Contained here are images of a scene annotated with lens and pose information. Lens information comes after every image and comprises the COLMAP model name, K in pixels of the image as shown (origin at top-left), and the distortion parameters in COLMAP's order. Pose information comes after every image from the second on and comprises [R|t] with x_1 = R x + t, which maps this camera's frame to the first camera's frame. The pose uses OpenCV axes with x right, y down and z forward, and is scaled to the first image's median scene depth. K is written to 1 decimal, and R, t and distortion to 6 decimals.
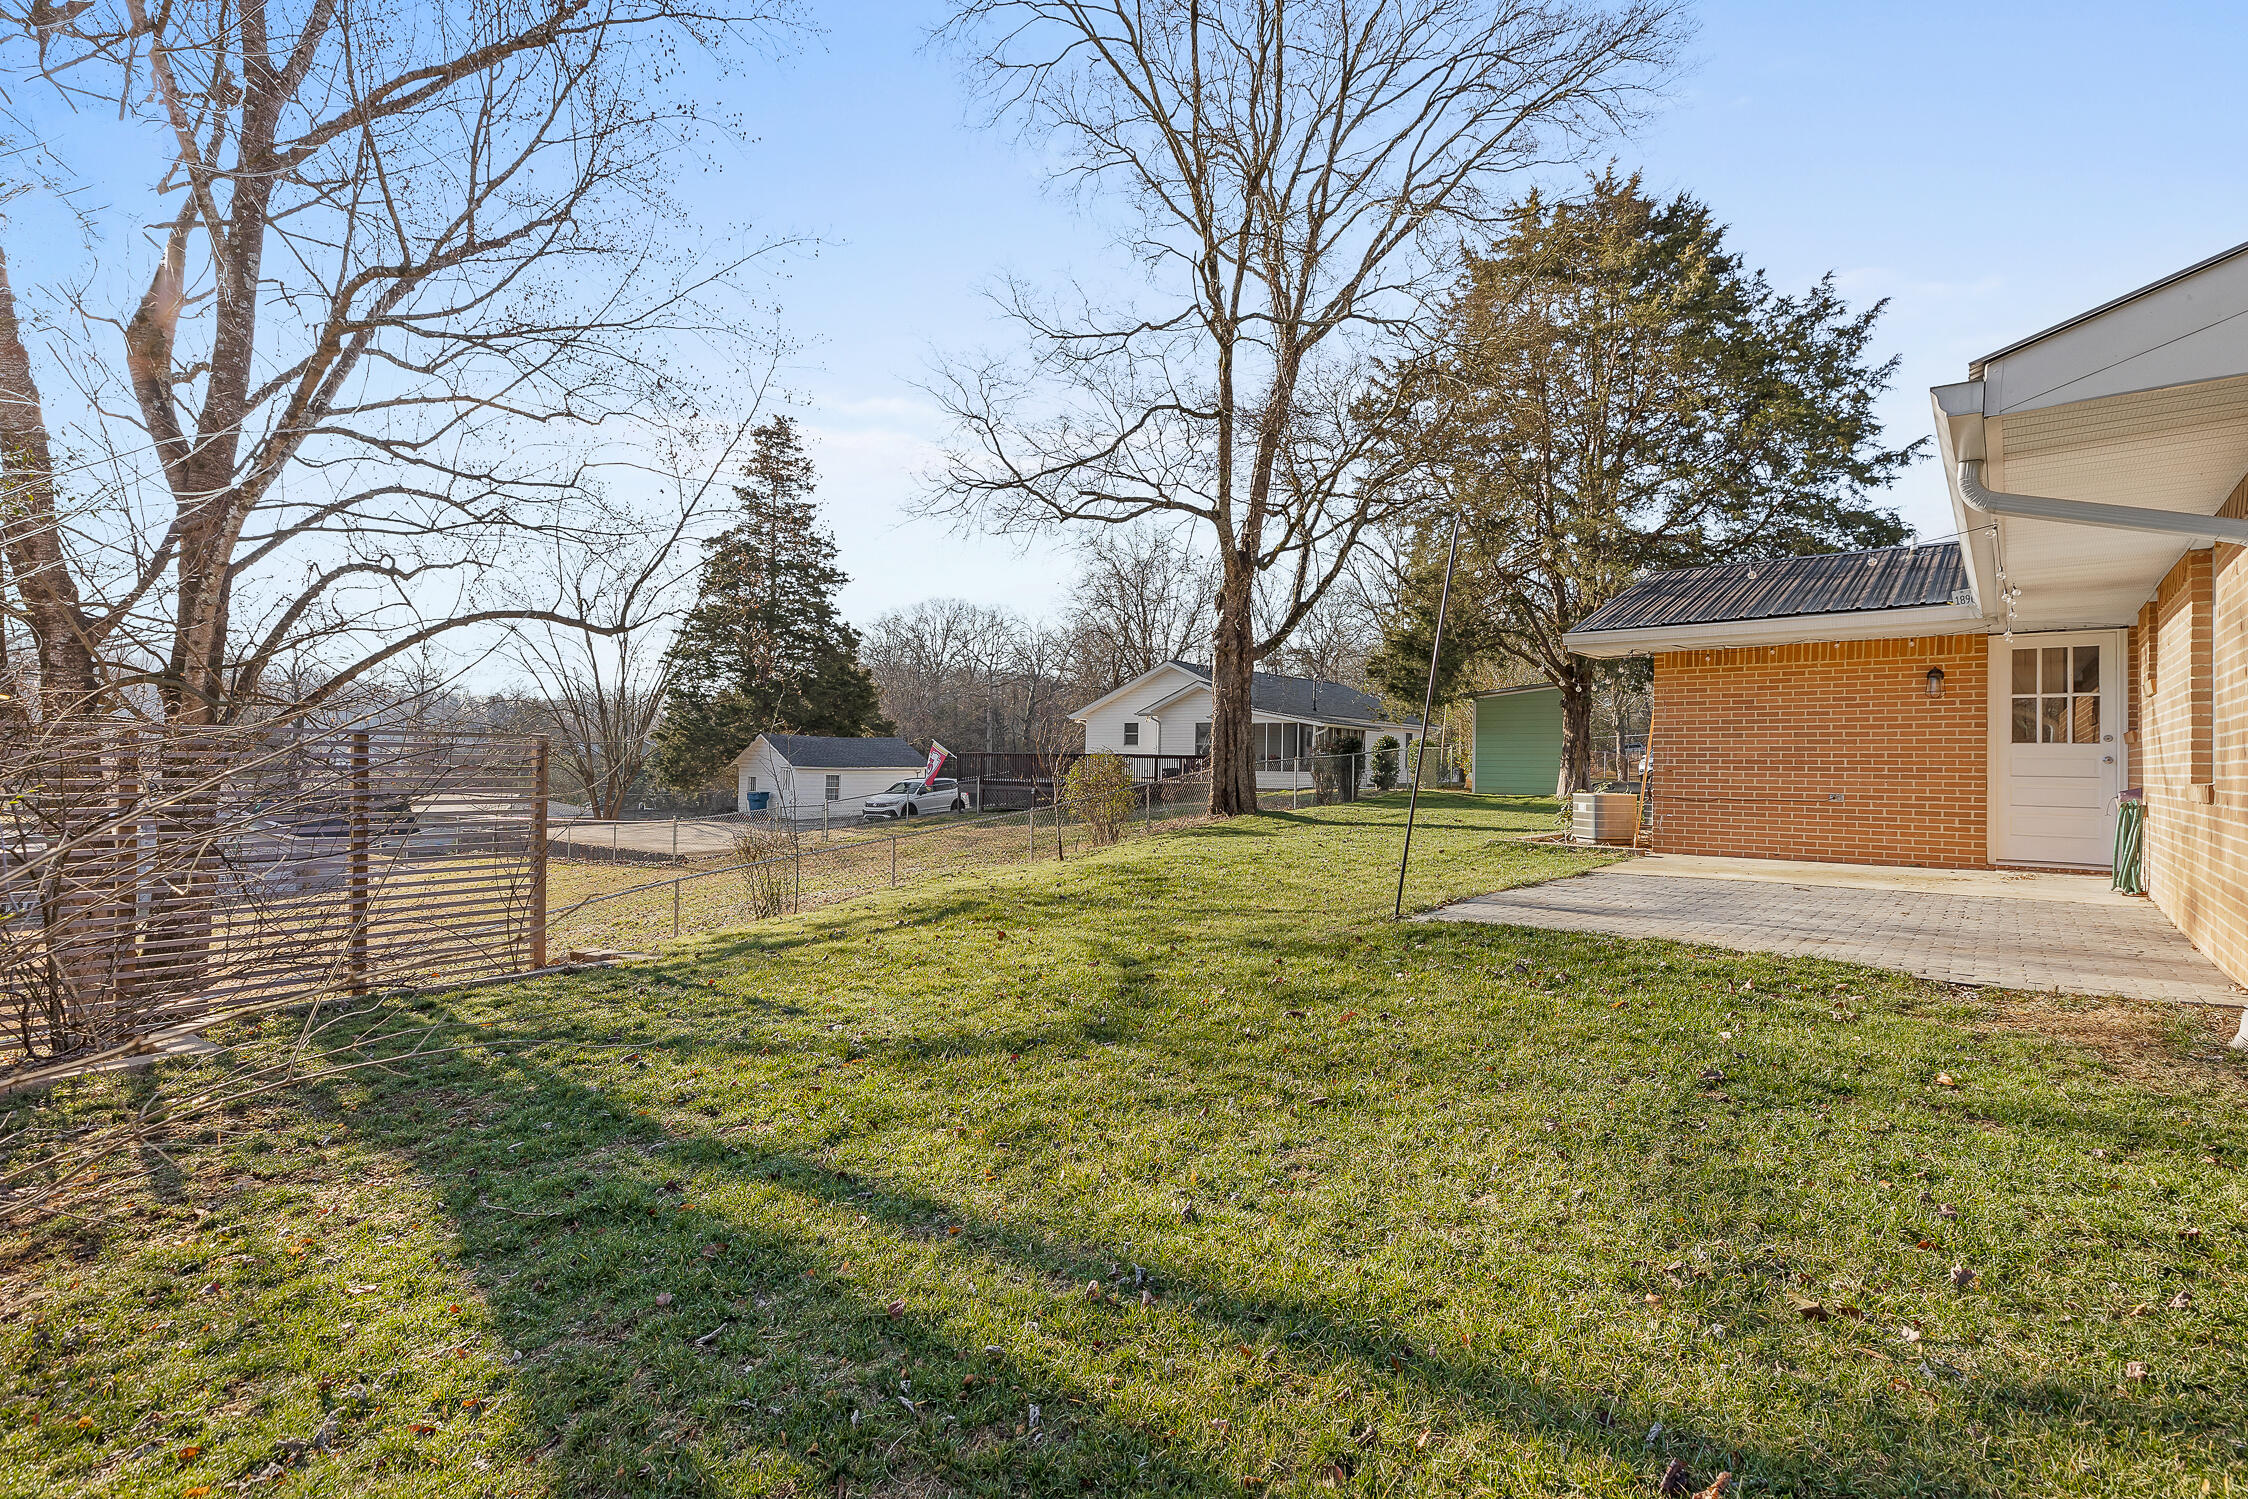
lens RADIAL K [[1035.1, 0, 1123.8], [0, 1035.1, 753.5], [0, 0, 1]] dist [0.006746, -0.003272]
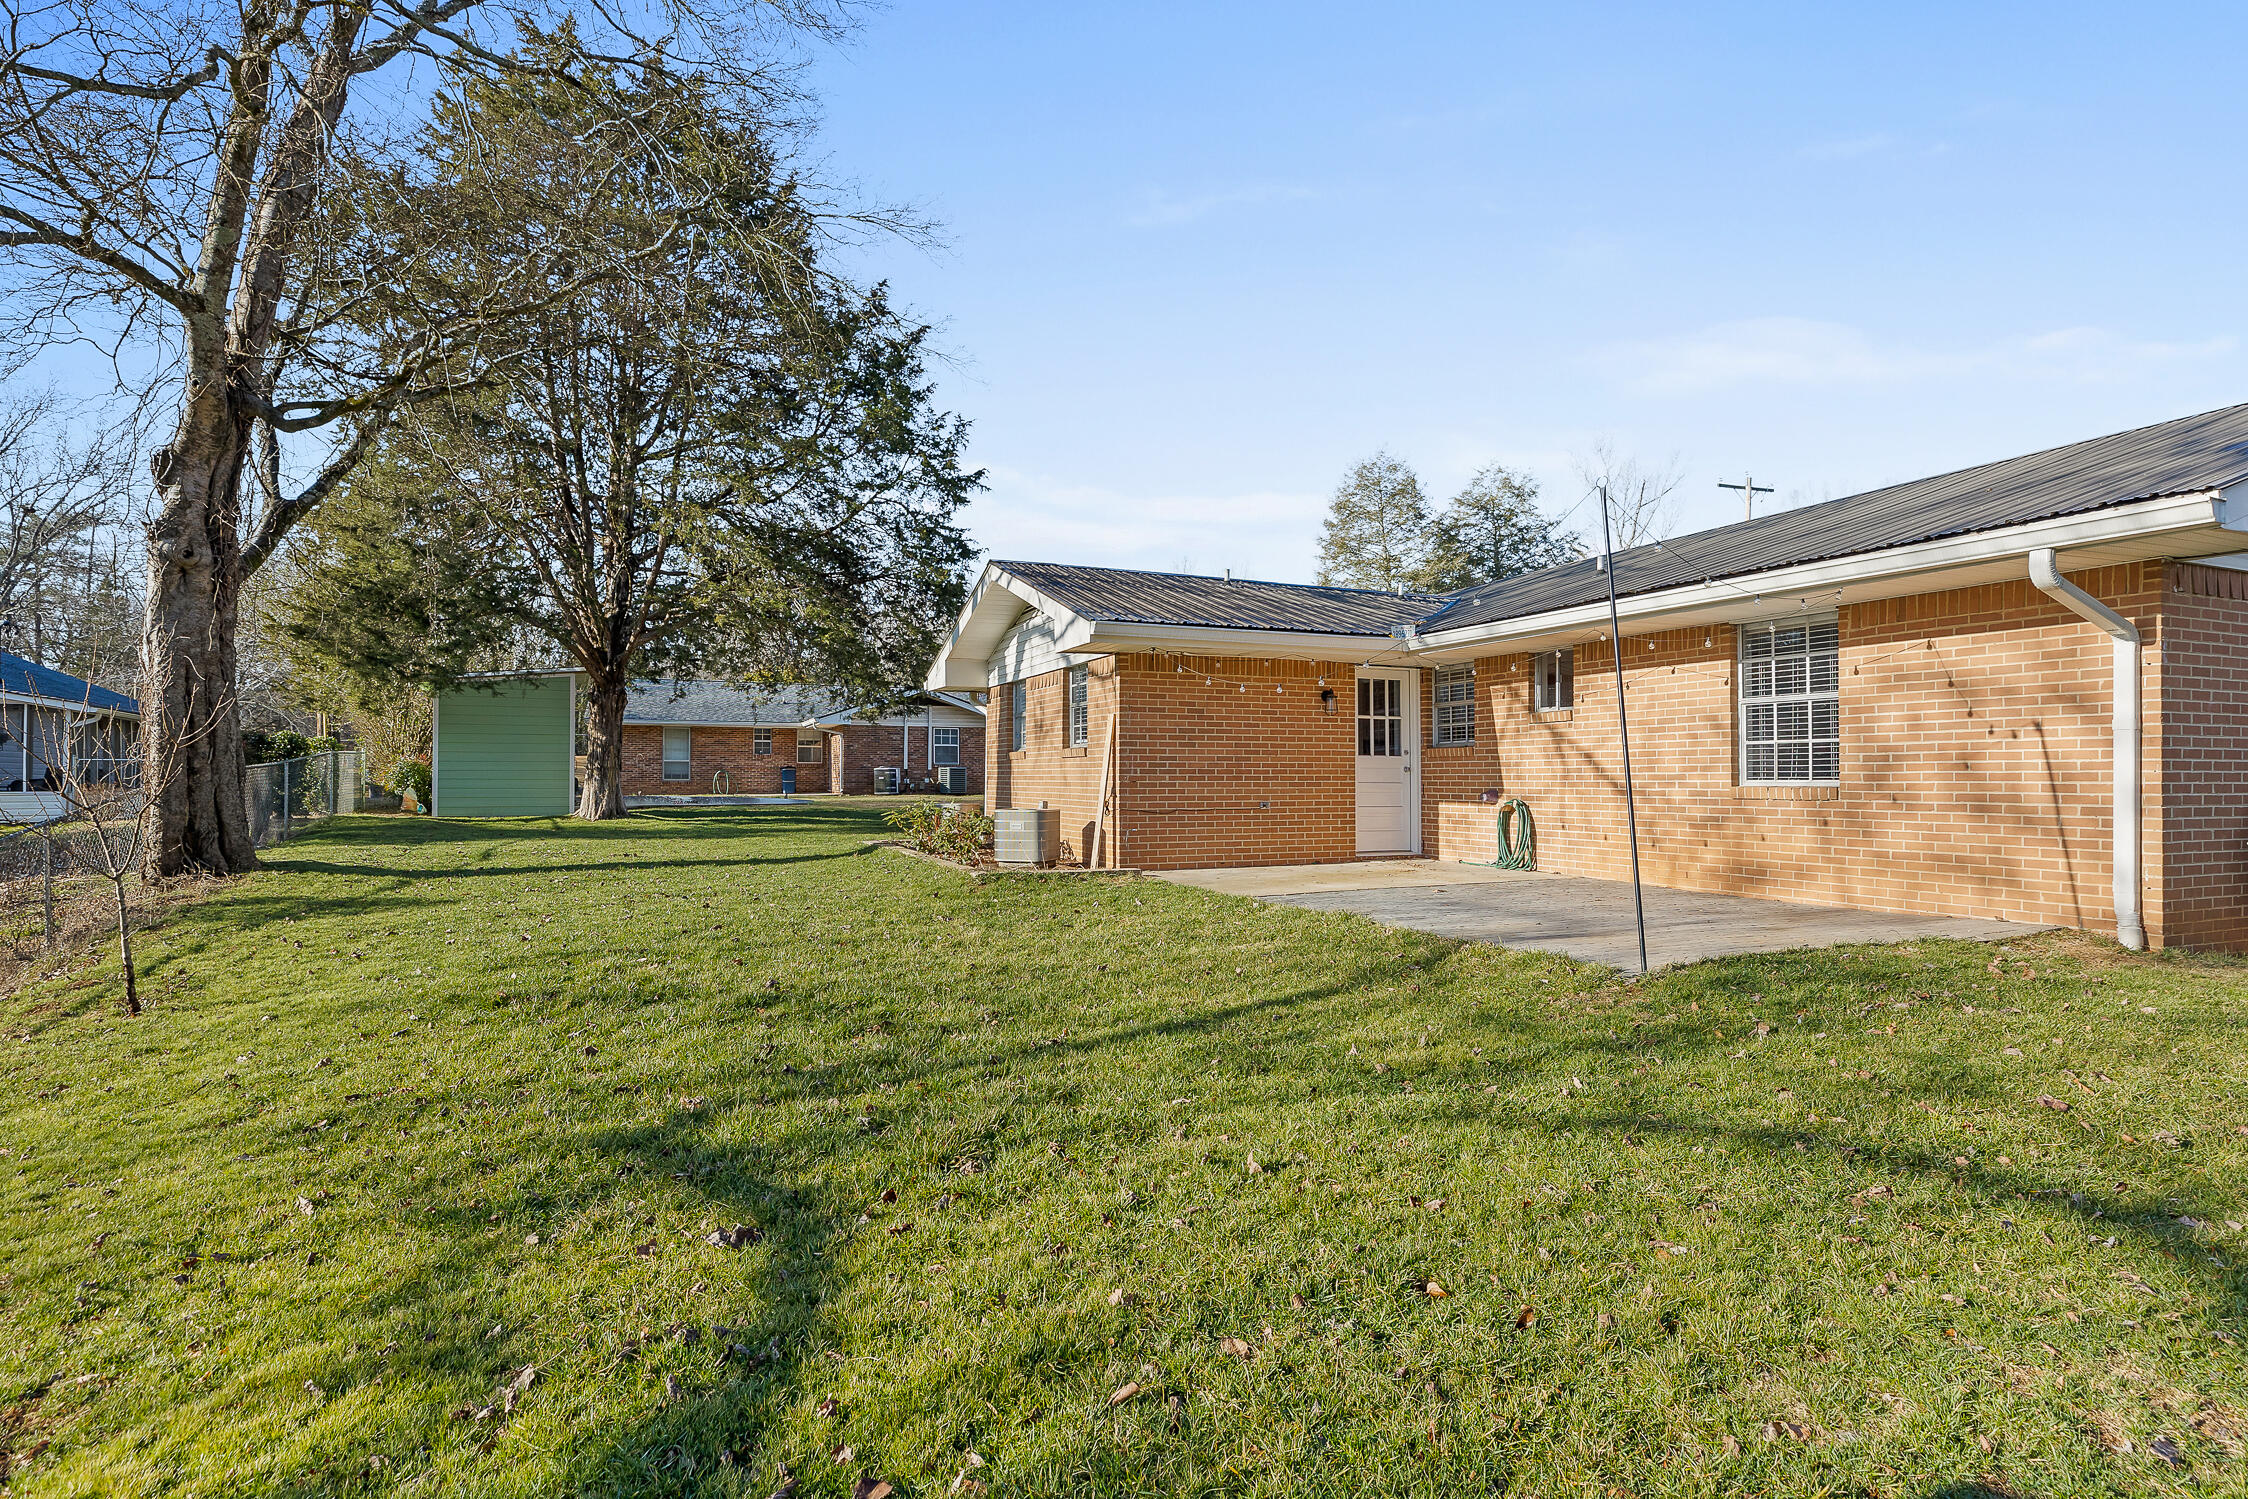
lens RADIAL K [[1147.1, 0, 1174.0], [0, 1147.1, 776.0], [0, 0, 1]] dist [-0.005156, -0.000142]
pose [[0.426688, -0.007899, 0.904364, -0.214972], [-0.003575, 0.999939, 0.010420, 0.000527], [-0.904392, -0.007679, 0.426634, 0.297901]]
